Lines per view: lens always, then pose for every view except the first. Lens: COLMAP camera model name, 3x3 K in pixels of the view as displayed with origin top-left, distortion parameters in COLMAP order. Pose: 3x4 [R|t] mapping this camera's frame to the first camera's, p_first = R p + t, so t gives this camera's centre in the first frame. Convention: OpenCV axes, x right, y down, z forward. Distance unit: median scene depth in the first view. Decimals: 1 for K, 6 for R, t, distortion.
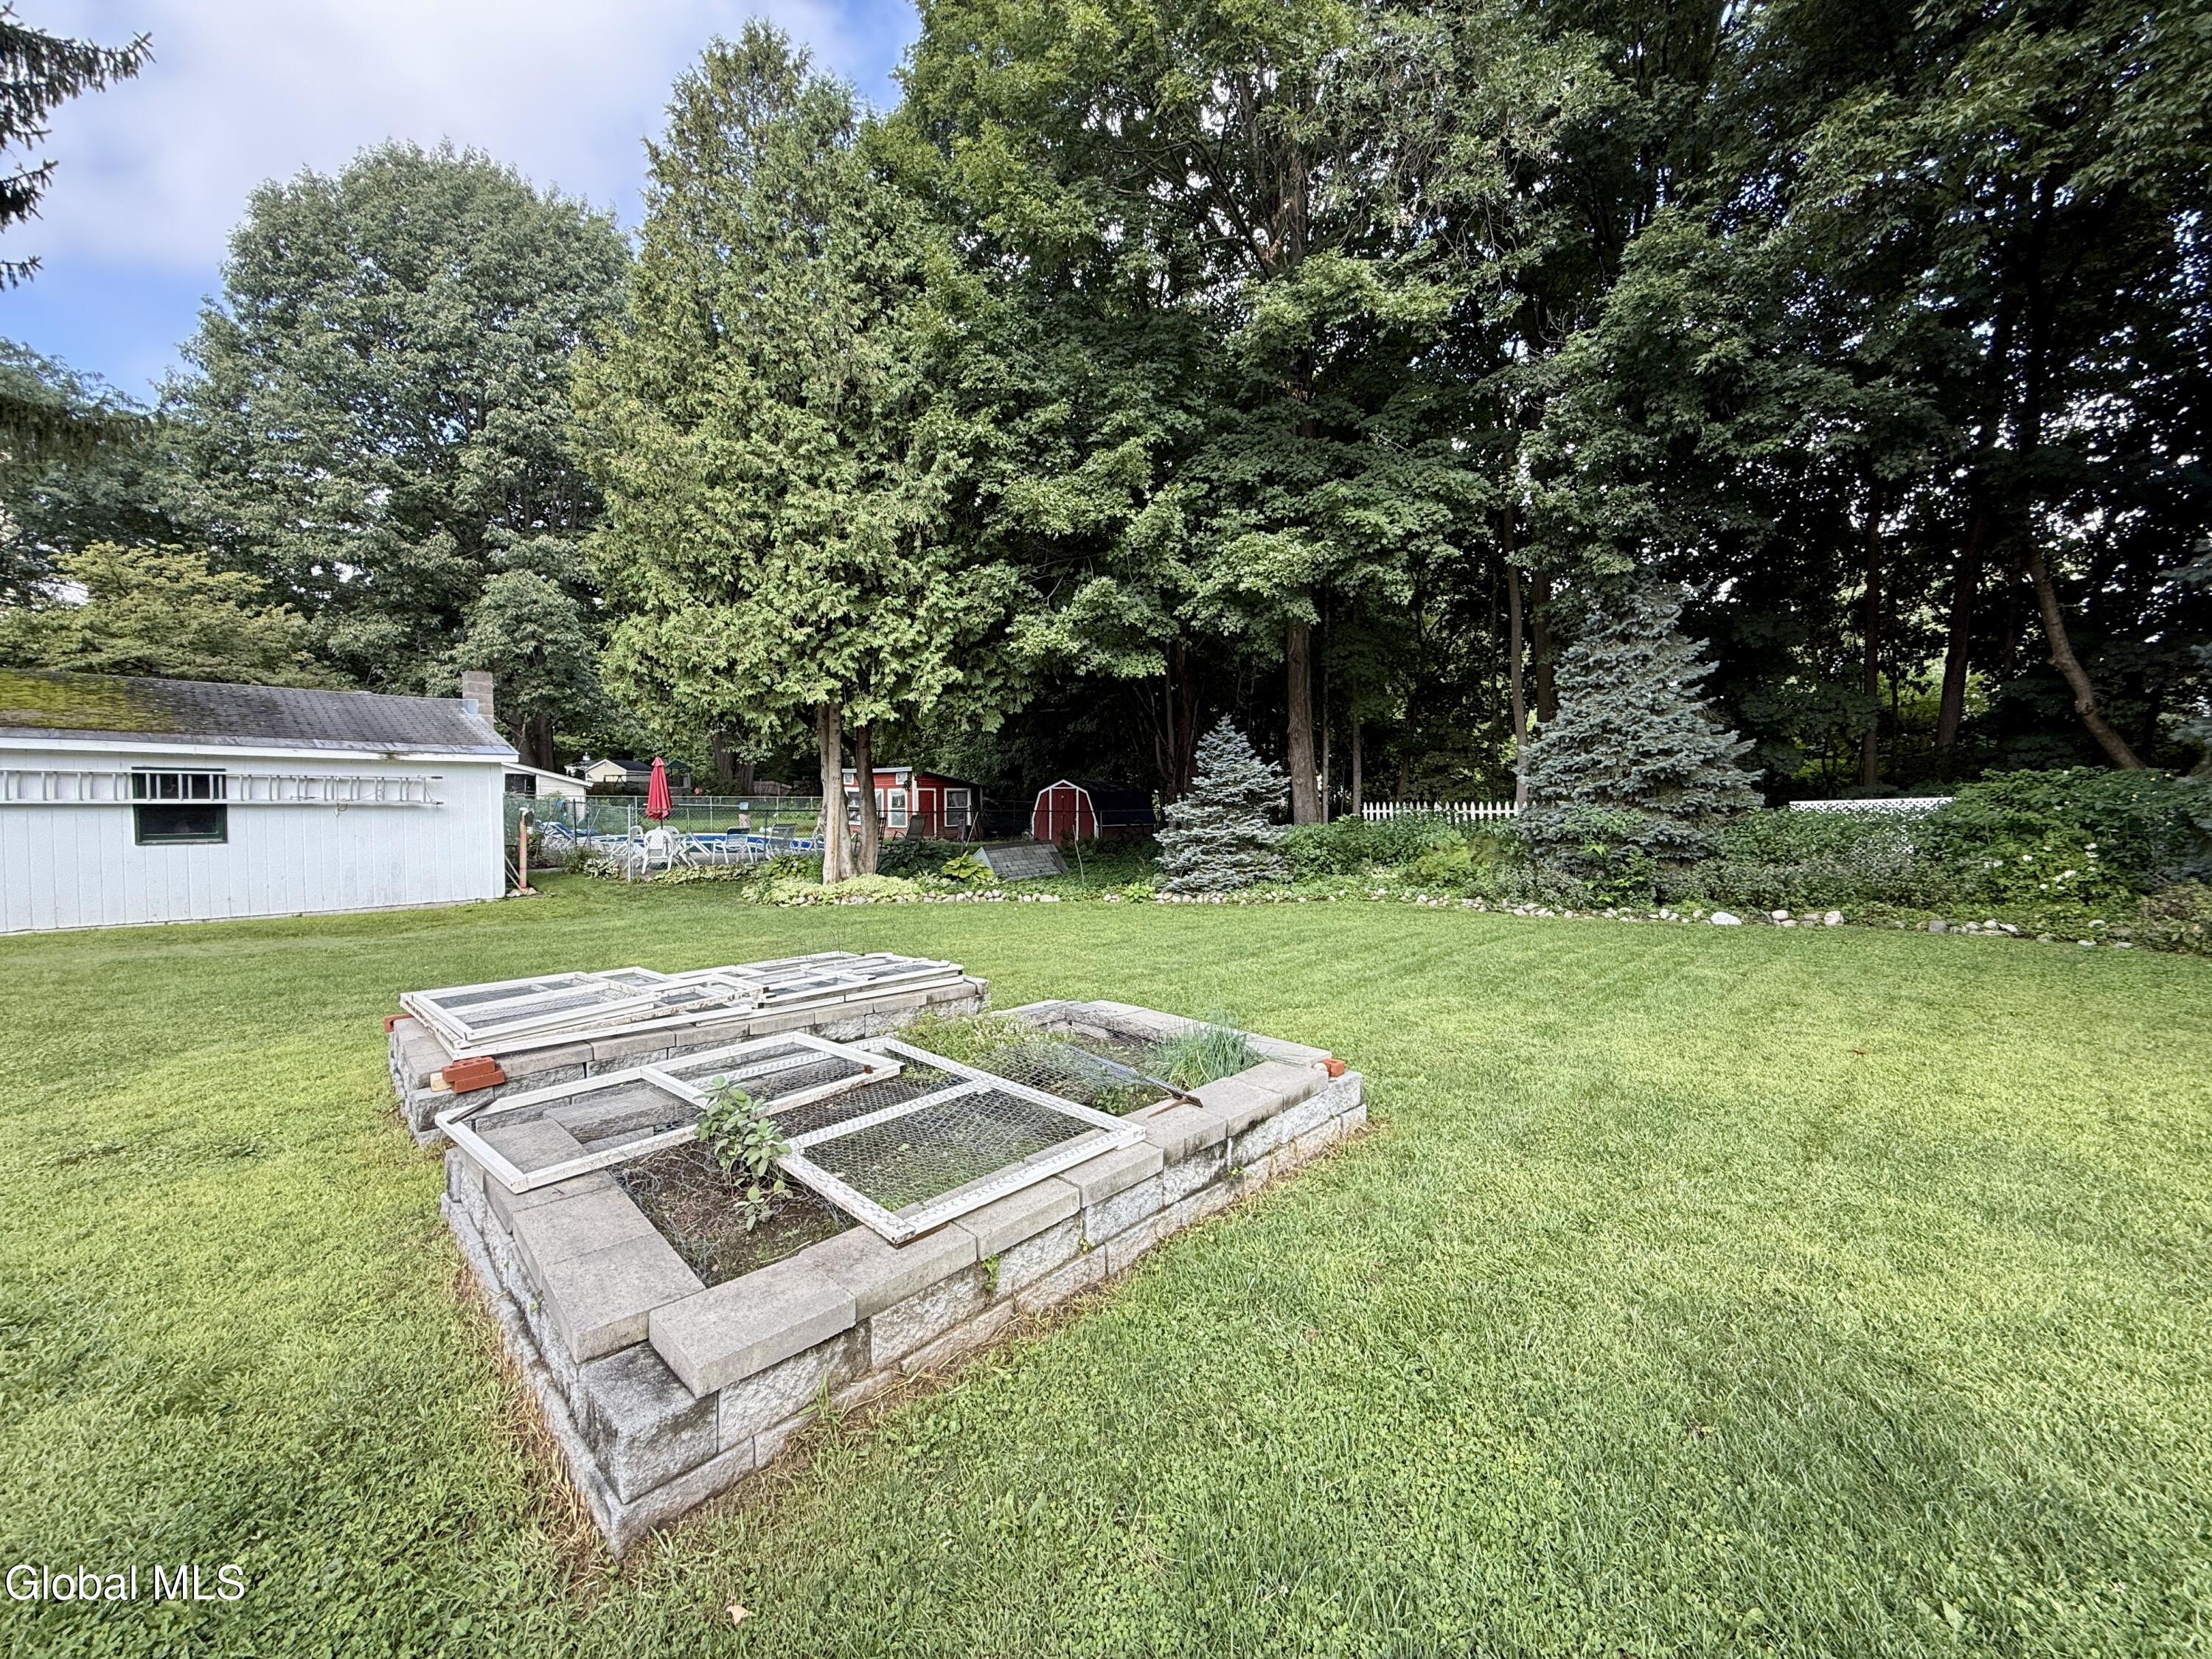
lens RADIAL K [[882.8, 0, 1099.1], [0, 882.8, 829.9], [0, 0, 1]] dist [-0.001282, 0.000346]
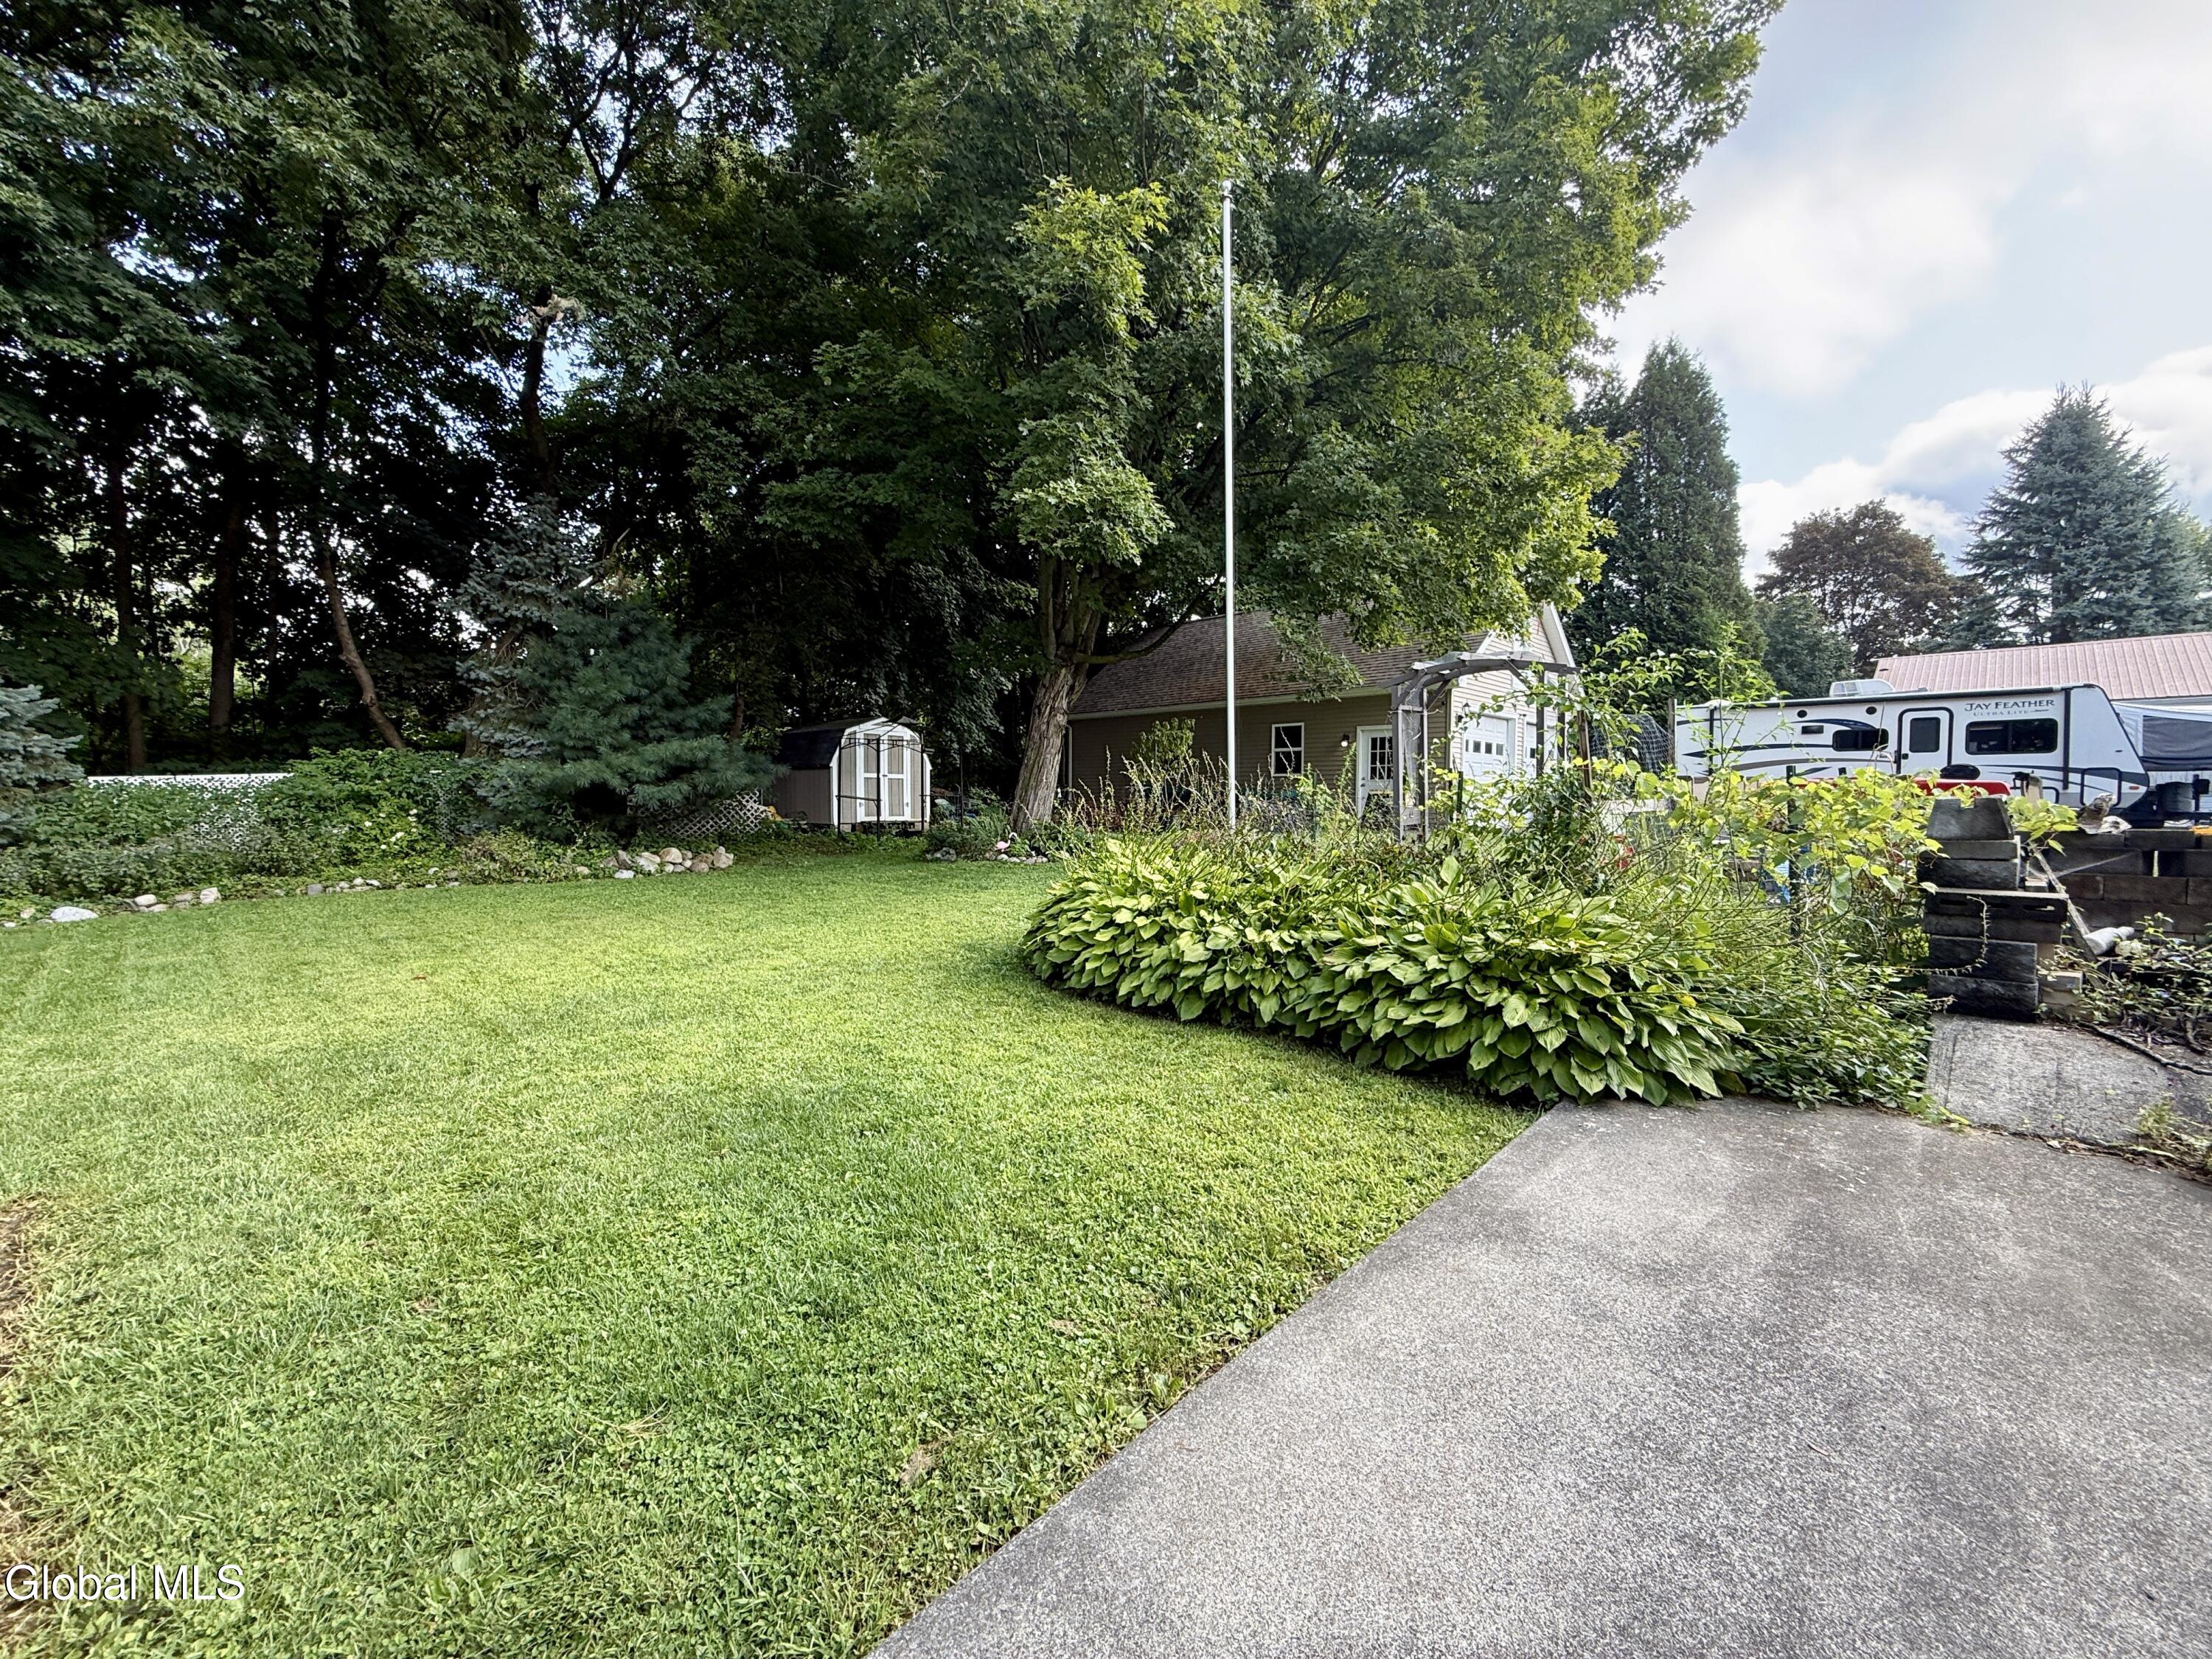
lens RADIAL K [[882.8, 0, 1096.6], [0, 882.8, 846.2], [0, 0, 1]] dist [-0.001282, 0.000346]
pose [[-0.043872, -0.063278, 0.997031, -0.136126], [0.036023, 0.997243, 0.064877, 0.017186], [-0.998387, 0.038762, -0.041471, 0.073159]]
